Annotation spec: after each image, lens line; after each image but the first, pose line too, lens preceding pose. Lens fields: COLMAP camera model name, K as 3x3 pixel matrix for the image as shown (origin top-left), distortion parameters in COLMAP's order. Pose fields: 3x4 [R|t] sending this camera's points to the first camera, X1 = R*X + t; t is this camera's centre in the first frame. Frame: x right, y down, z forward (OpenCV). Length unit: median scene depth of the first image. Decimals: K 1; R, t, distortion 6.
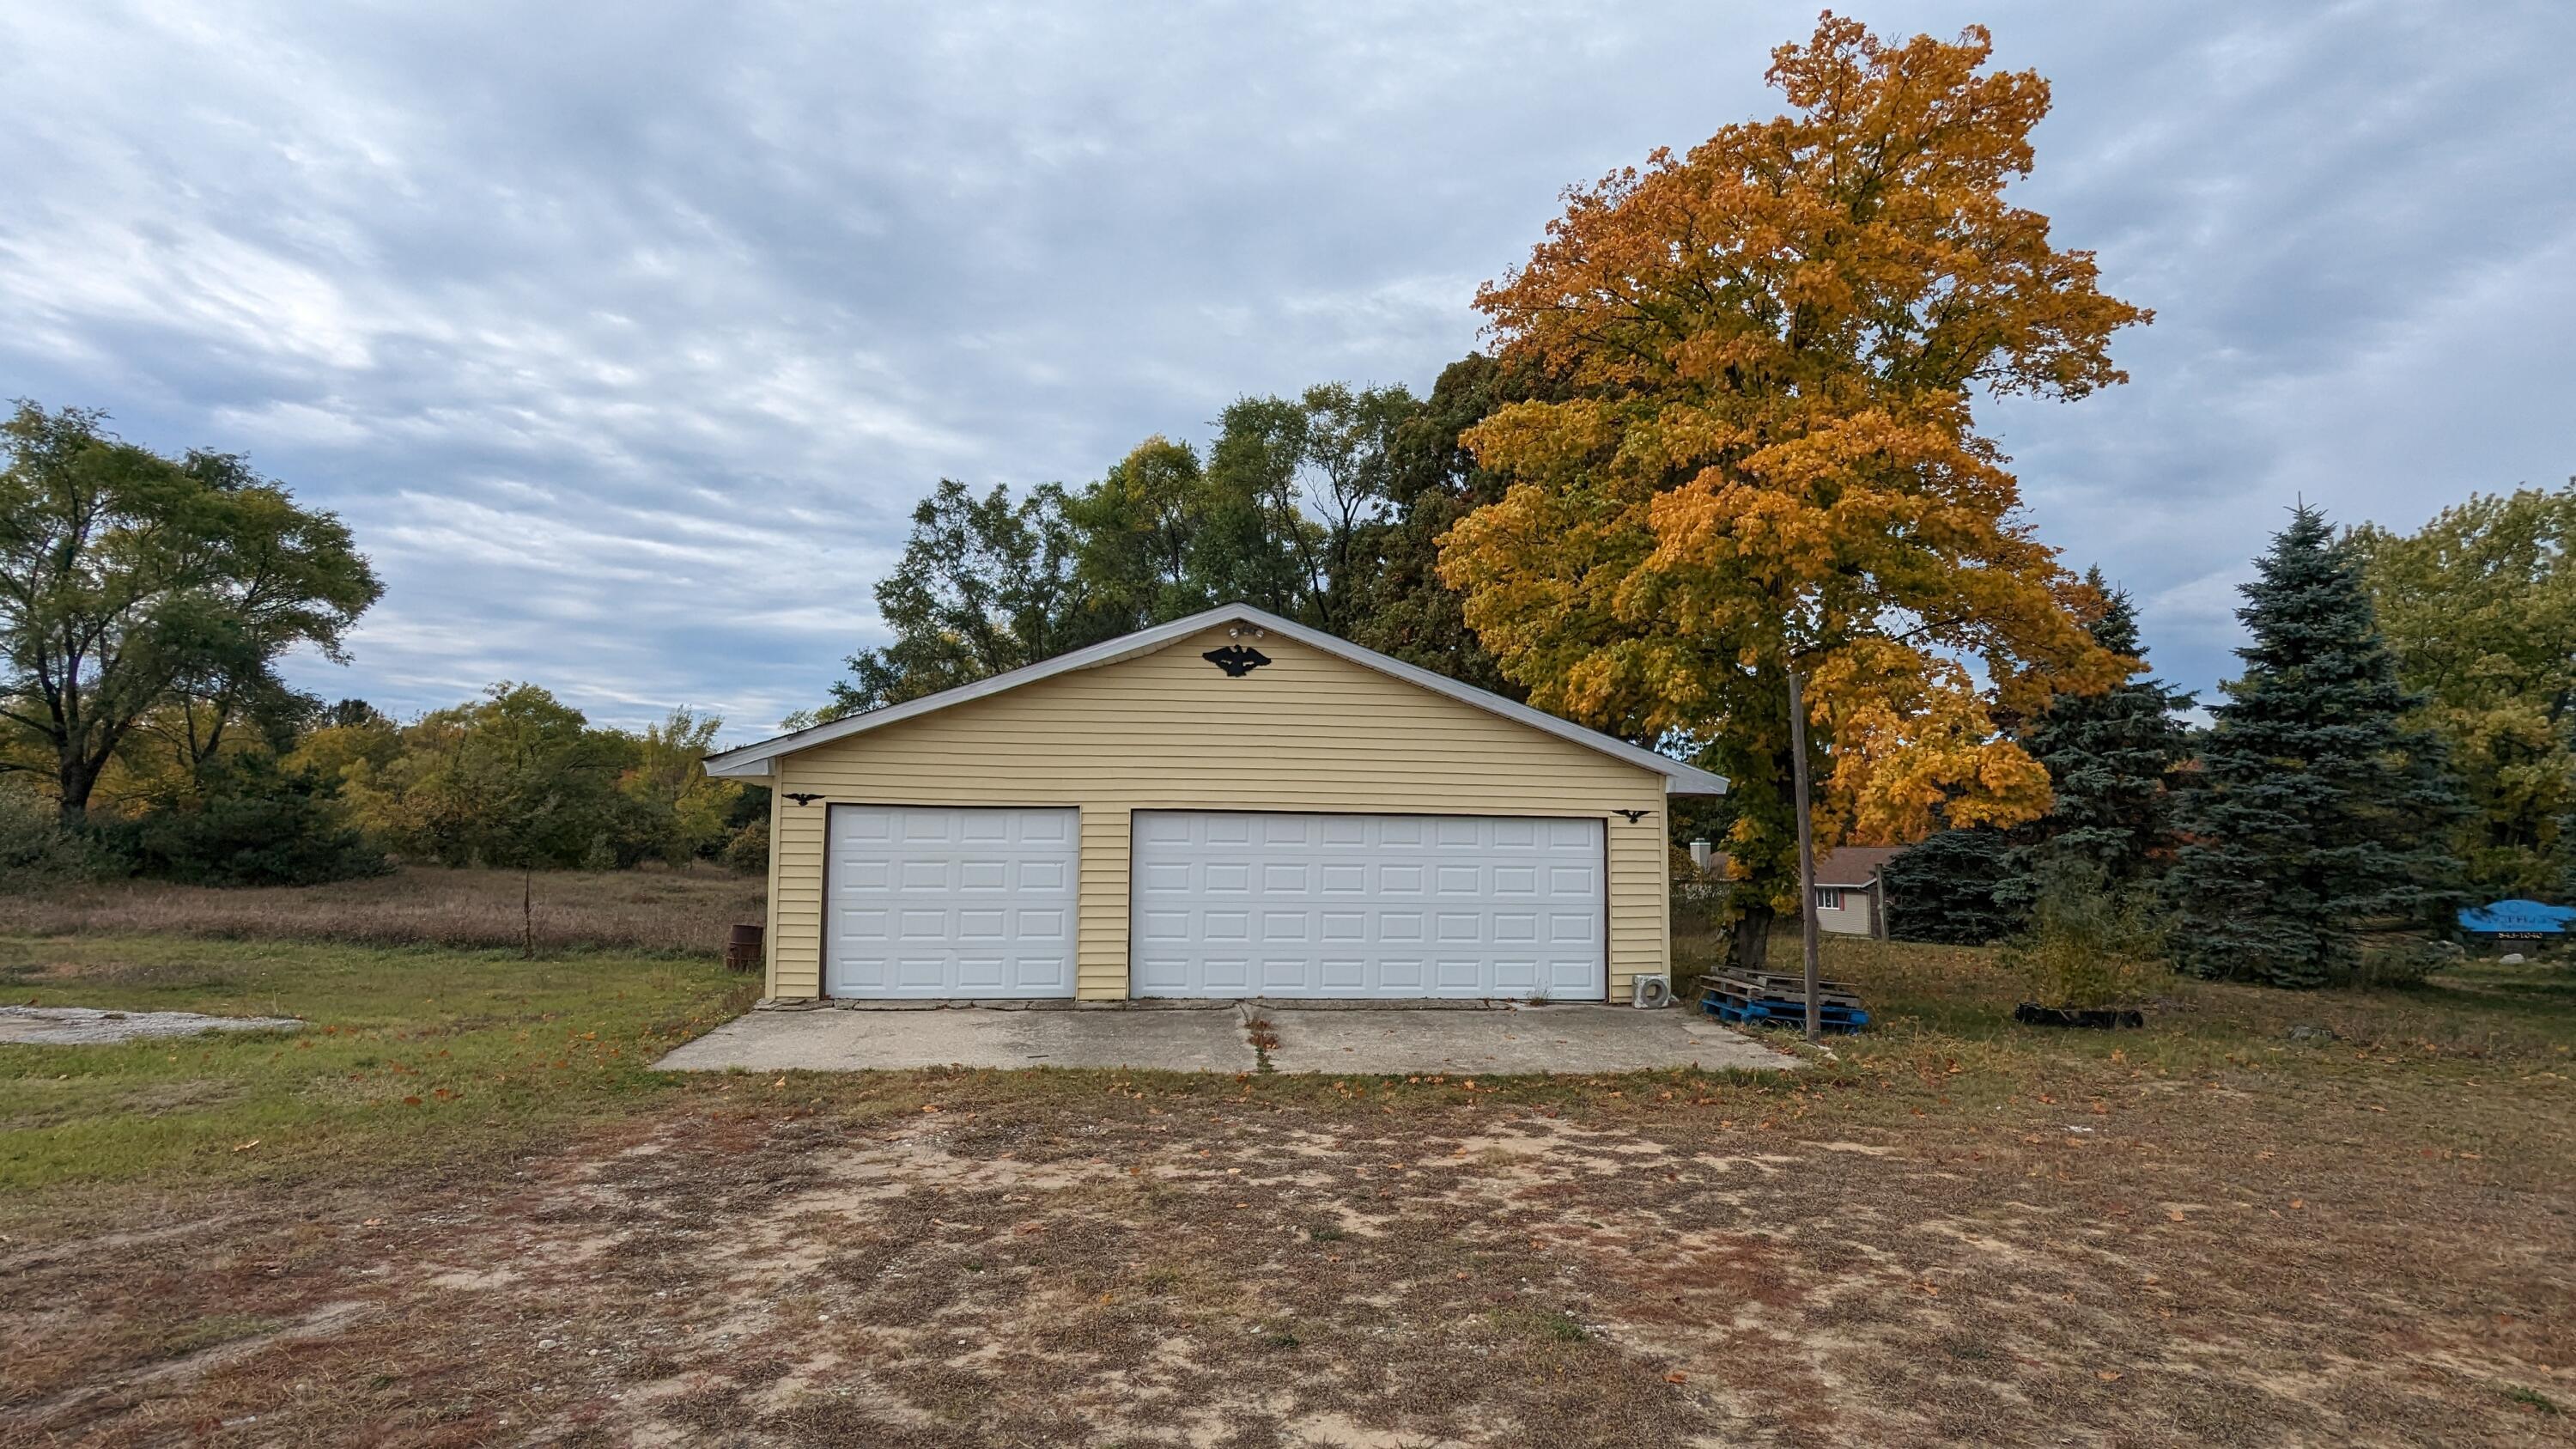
lens RADIAL K [[1177.1, 0, 1288.0], [0, 1177.1, 724.5], [0, 0, 1]] dist [0.069994, -0.000115]
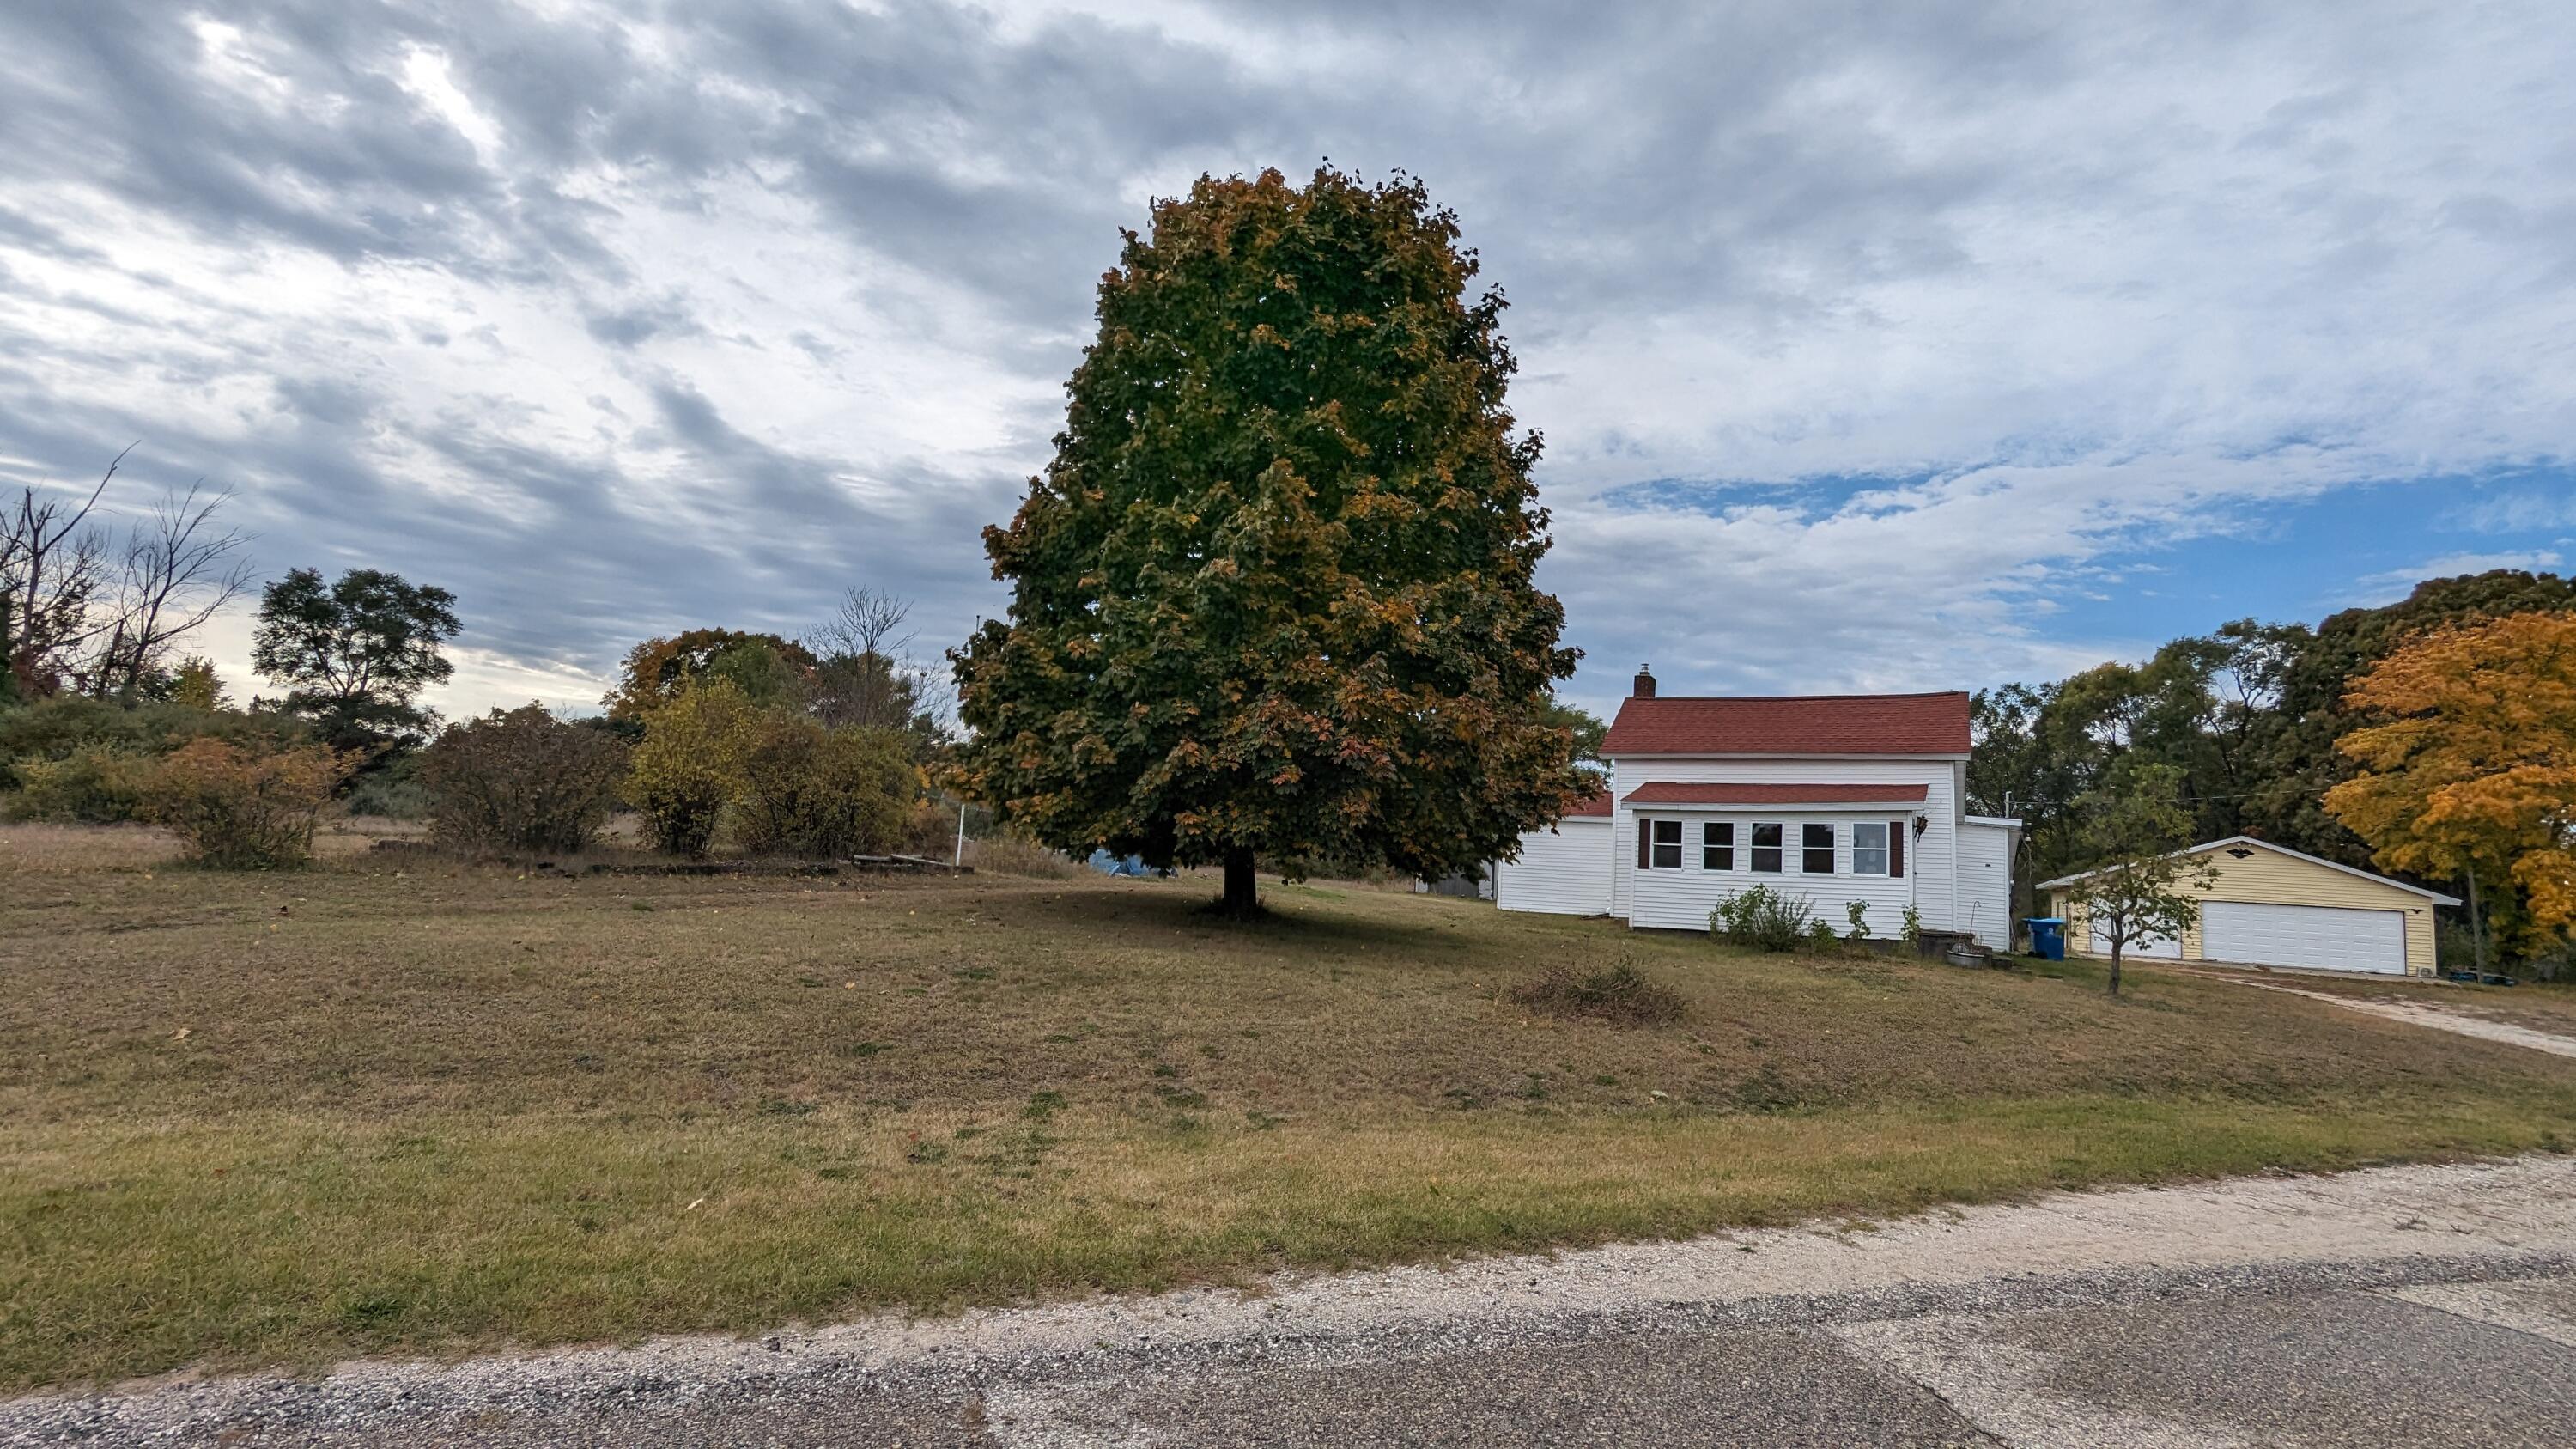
lens RADIAL K [[1197.9, 0, 1269.0], [0, 1197.9, 729.3], [0, 0, 1]] dist [-0.000328, -0.000920]
pose [[0.814983, -0.022014, -0.579067, -0.264911], [-0.005329, 0.998951, -0.045477, -0.197803], [0.579460, 0.040149, 0.814011, -2.779214]]
